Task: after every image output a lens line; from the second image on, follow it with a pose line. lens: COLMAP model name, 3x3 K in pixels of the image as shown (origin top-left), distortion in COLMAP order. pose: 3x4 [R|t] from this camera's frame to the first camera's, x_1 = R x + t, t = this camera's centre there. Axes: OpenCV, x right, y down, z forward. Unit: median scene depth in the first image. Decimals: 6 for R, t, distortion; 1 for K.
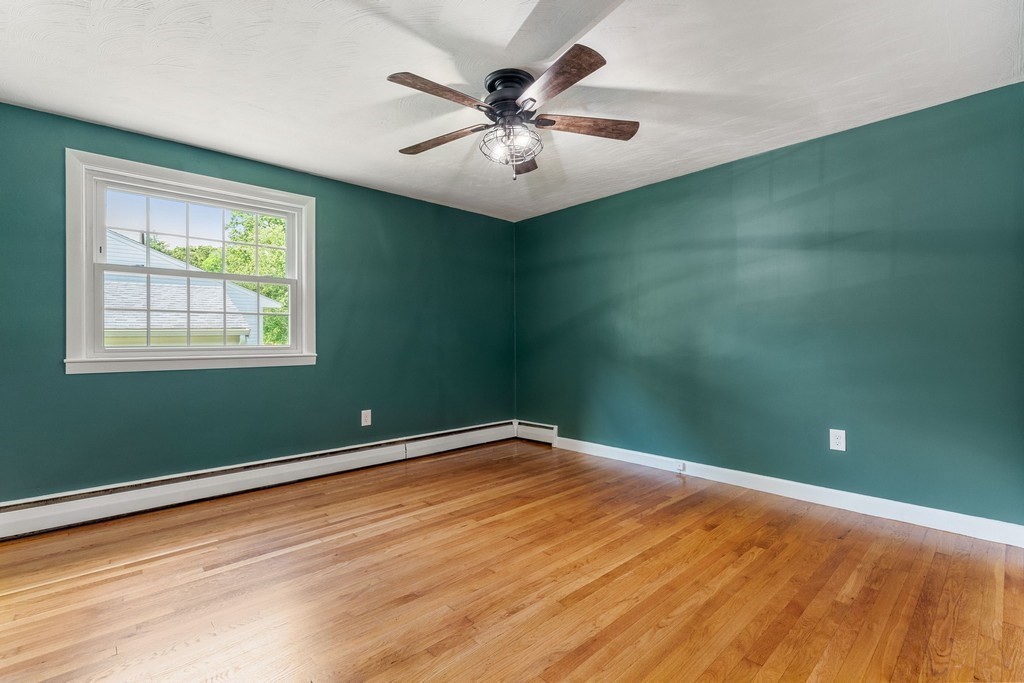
lens RADIAL K [[462.5, 0, 512.0], [0, 462.5, 341.5], [0, 0, 1]] dist [0.001530, 0.000062]
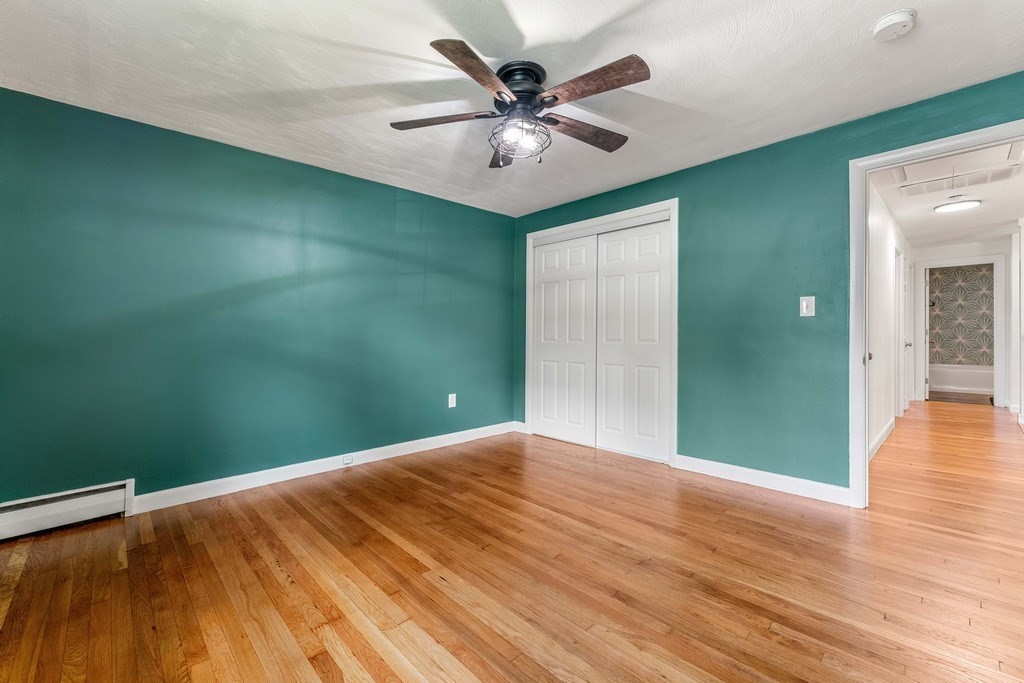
lens RADIAL K [[429.3, 0, 513.3], [0, 429.3, 343.7], [0, 0, 1]] dist [-0.001589, 0.000028]
pose [[-0.010339, -0.011910, 0.999876, -0.769166], [0.006401, 0.999908, 0.011976, 0.006234], [-0.999926, 0.006524, -0.010262, 0.852535]]
